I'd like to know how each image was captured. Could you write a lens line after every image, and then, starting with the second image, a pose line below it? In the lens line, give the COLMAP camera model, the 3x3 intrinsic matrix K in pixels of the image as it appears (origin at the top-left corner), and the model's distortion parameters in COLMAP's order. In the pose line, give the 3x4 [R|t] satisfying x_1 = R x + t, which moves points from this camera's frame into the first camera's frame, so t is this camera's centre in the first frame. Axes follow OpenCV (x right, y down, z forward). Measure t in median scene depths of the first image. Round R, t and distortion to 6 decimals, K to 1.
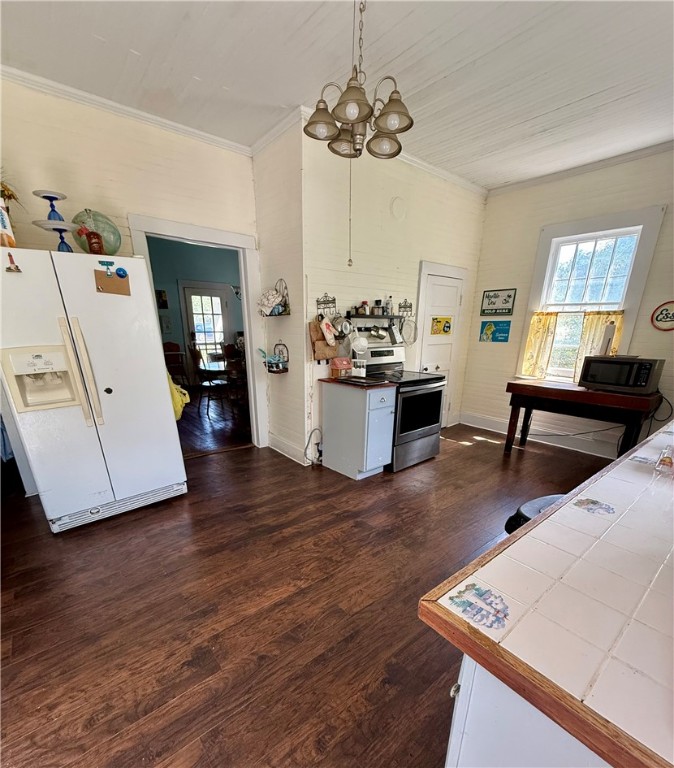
lens RADIAL K [[354.9, 0, 337.7], [0, 354.9, 449.3], [0, 0, 1]] dist [-0.001590, -0.000034]
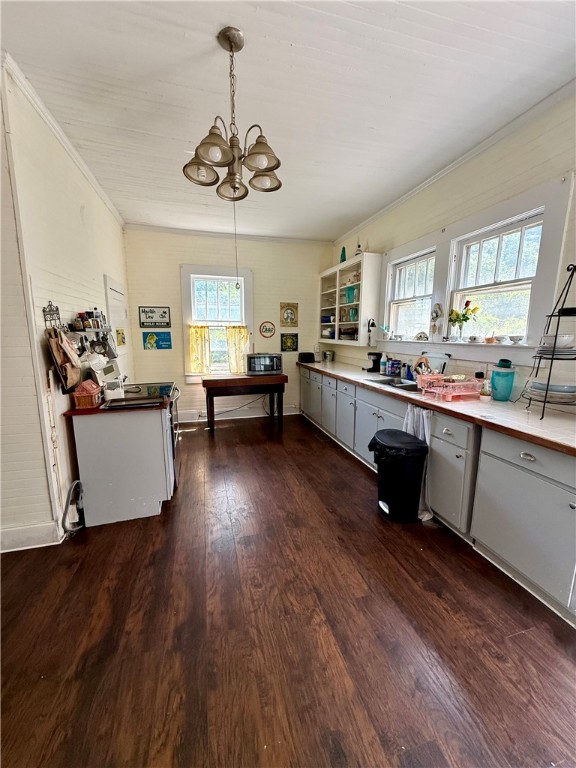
lens RADIAL K [[303.8, 0, 288.0], [0, 303.8, 384.0], [0, 0, 1]] dist [-0.000826, 0.000250]
pose [[0.399423, -0.163112, 0.902140, -0.427225], [0.305154, 0.951586, 0.036945, -0.142635], [-0.864490, 0.260535, 0.429859, 0.331593]]
